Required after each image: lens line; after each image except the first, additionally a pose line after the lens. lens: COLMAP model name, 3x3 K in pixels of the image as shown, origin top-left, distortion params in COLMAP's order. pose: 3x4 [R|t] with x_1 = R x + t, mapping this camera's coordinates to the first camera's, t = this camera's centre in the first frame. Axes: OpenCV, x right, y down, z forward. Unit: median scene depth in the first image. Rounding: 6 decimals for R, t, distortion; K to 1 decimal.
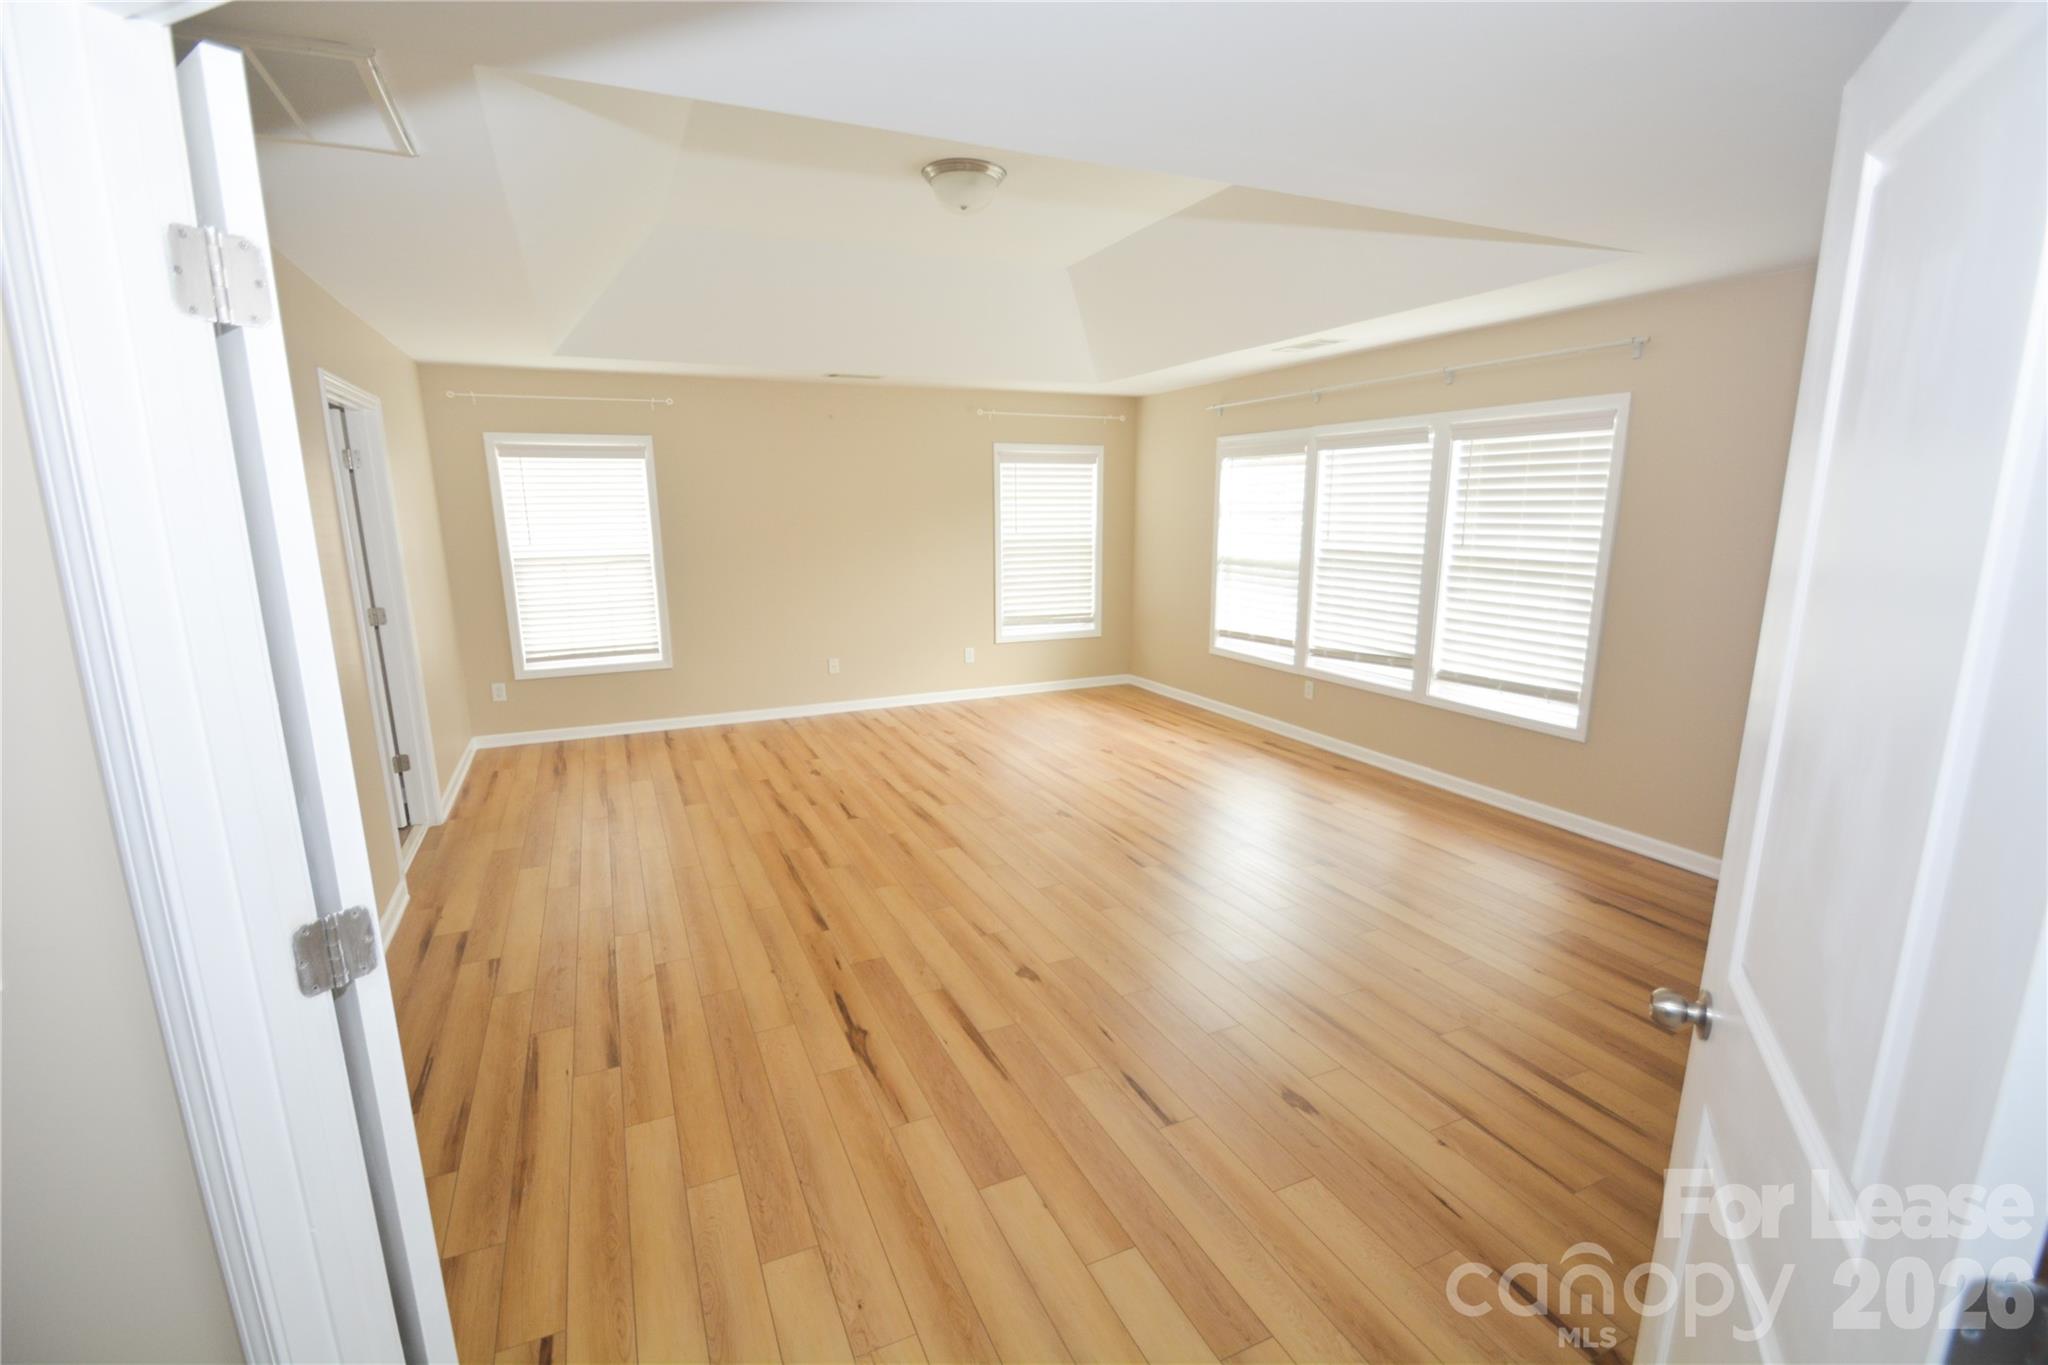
lens RADIAL K [[907.5, 0, 1006.2], [0, 907.5, 688.8], [0, 0, 1]] dist [0.002582, -0.006607]
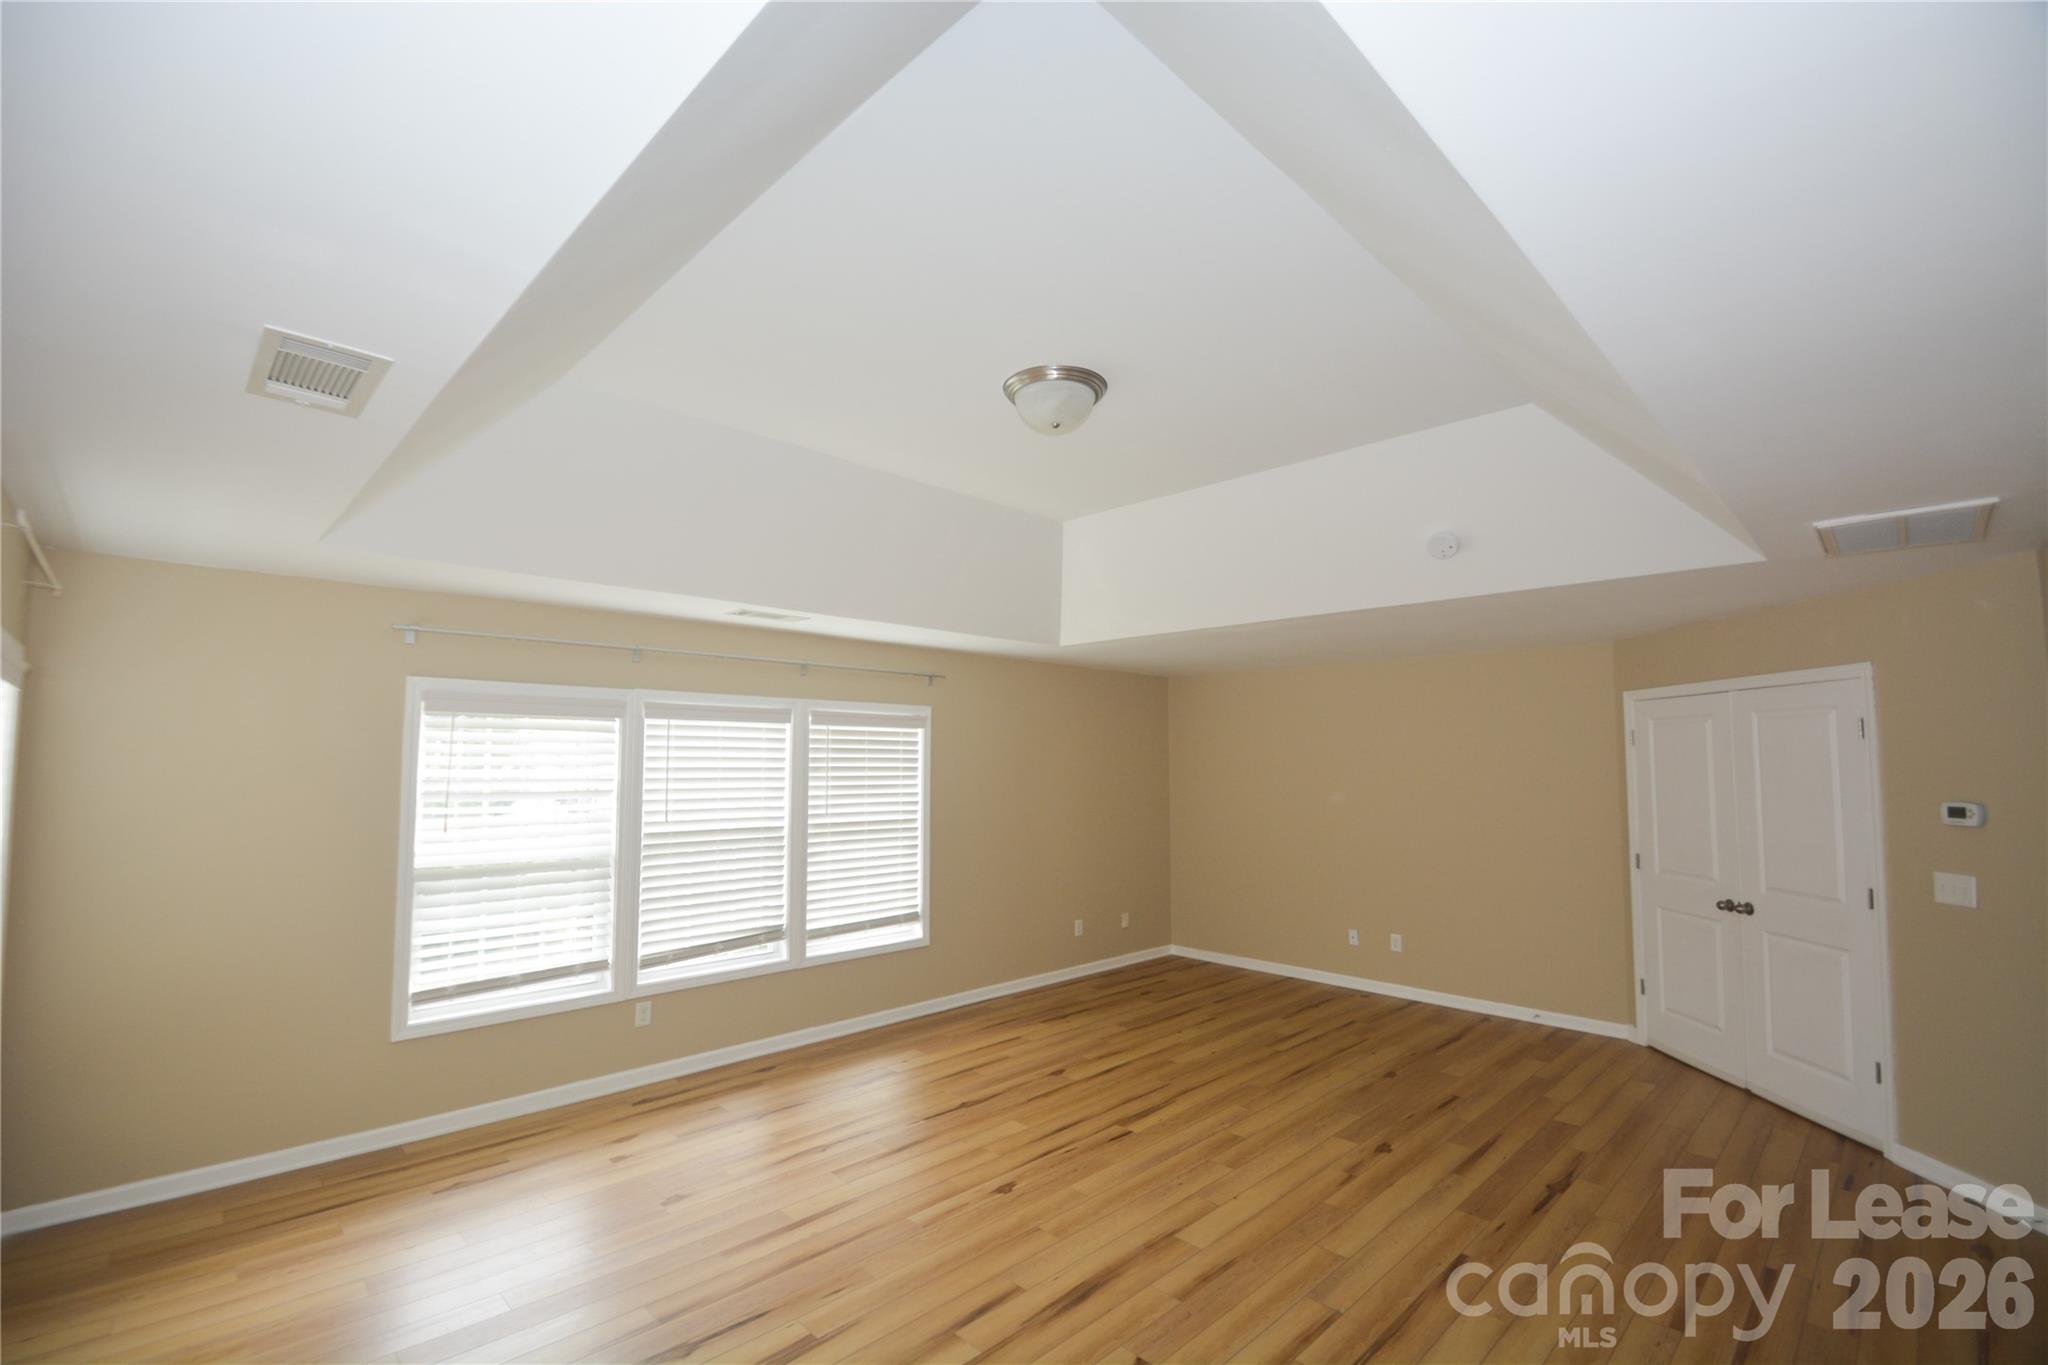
lens RADIAL K [[907.5, 0, 1001.7], [0, 907.5, 687.2], [0, 0, 1]] dist [0.002582, -0.006607]
pose [[-0.342145, 0.086101, 0.935694, -0.647663], [0.190083, 0.981547, -0.020815, -0.244532], [-0.920220, 0.170738, -0.352198, 1.148625]]
